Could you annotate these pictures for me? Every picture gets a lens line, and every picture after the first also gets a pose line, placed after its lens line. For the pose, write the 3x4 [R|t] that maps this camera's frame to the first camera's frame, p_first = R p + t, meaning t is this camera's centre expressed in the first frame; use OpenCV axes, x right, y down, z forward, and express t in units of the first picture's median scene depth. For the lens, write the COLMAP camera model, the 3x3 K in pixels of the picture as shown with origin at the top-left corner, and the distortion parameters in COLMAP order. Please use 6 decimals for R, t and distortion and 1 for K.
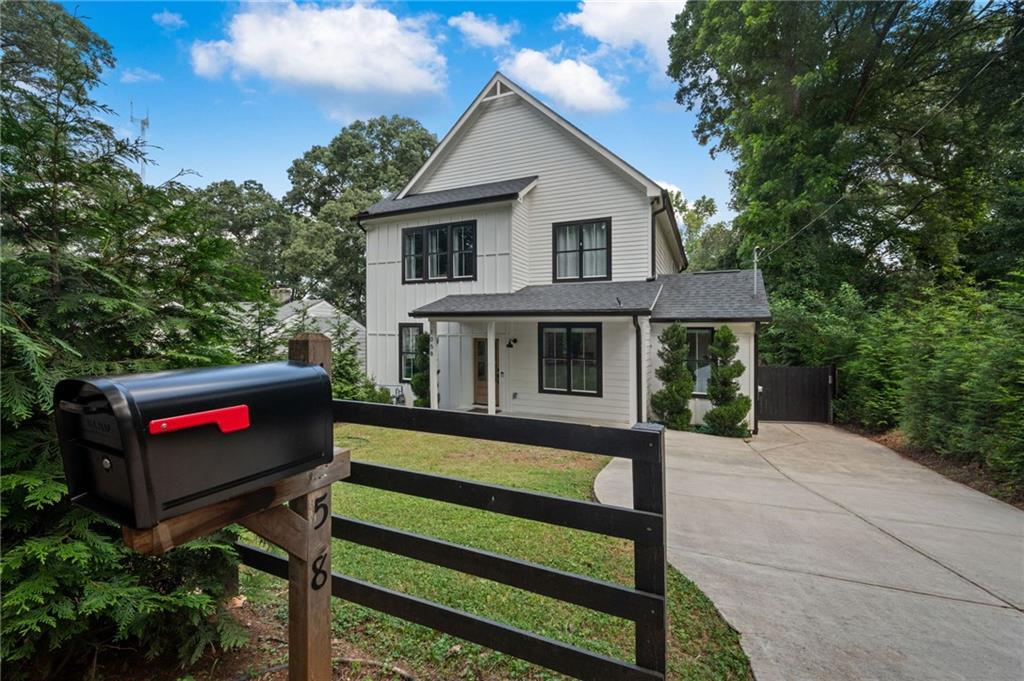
lens RADIAL K [[440.9, 0, 479.8], [0, 440.9, 331.4], [0, 0, 1]] dist [0.001310, 0.000050]
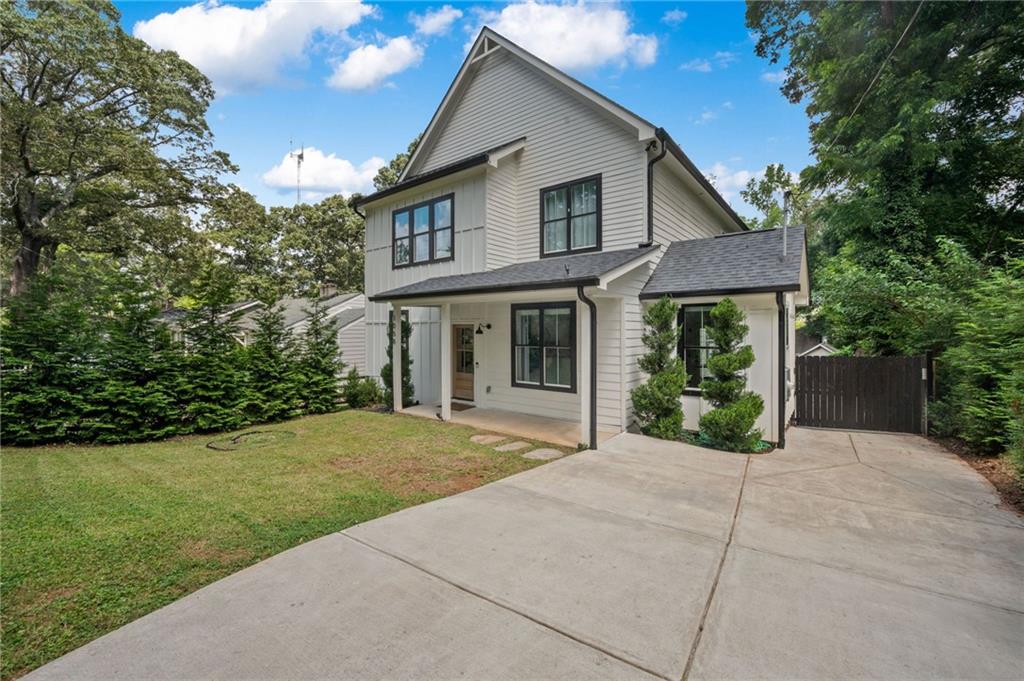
lens RADIAL K [[411.0, 0, 511.6], [0, 411.0, 330.5], [0, 0, 1]] dist [-0.002685, 0.000314]
pose [[0.977256, -0.014202, -0.211585, 0.283045], [0.015530, 0.999869, 0.004617, 0.025450], [0.211491, -0.007797, 0.977349, 0.210221]]
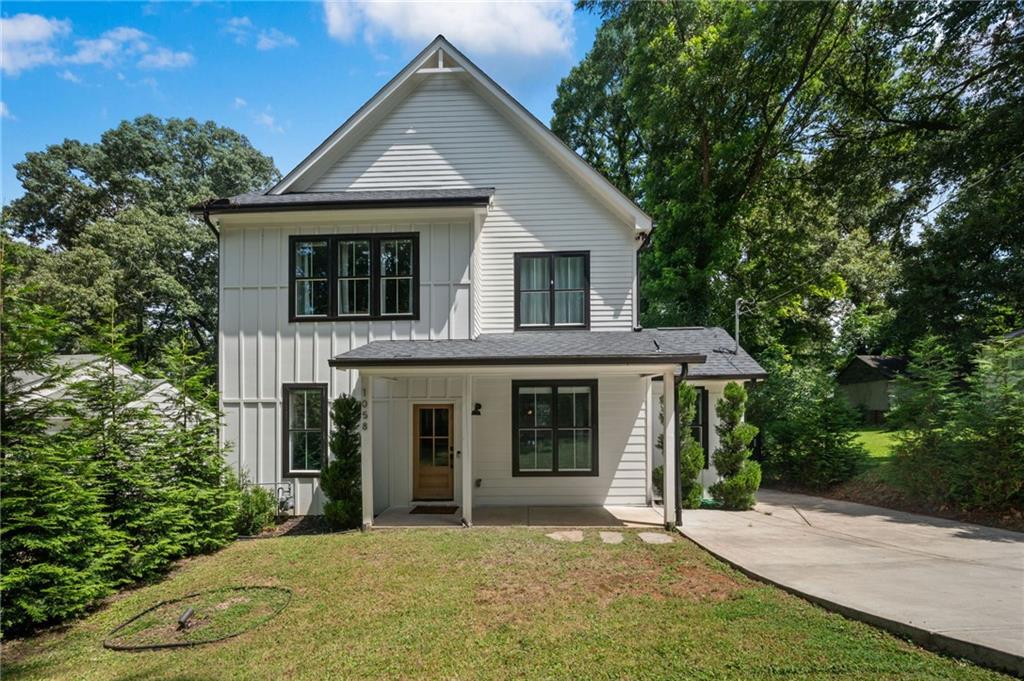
lens RADIAL K [[449.4, 0, 492.8], [0, 449.4, 405.5], [0, 0, 1]] dist [-0.001576, -0.000249]
pose [[0.910145, -0.008209, 0.414208, -0.196051], [0.017358, 0.999681, -0.018328, 0.033047], [-0.413926, 0.023870, 0.909997, 0.317970]]
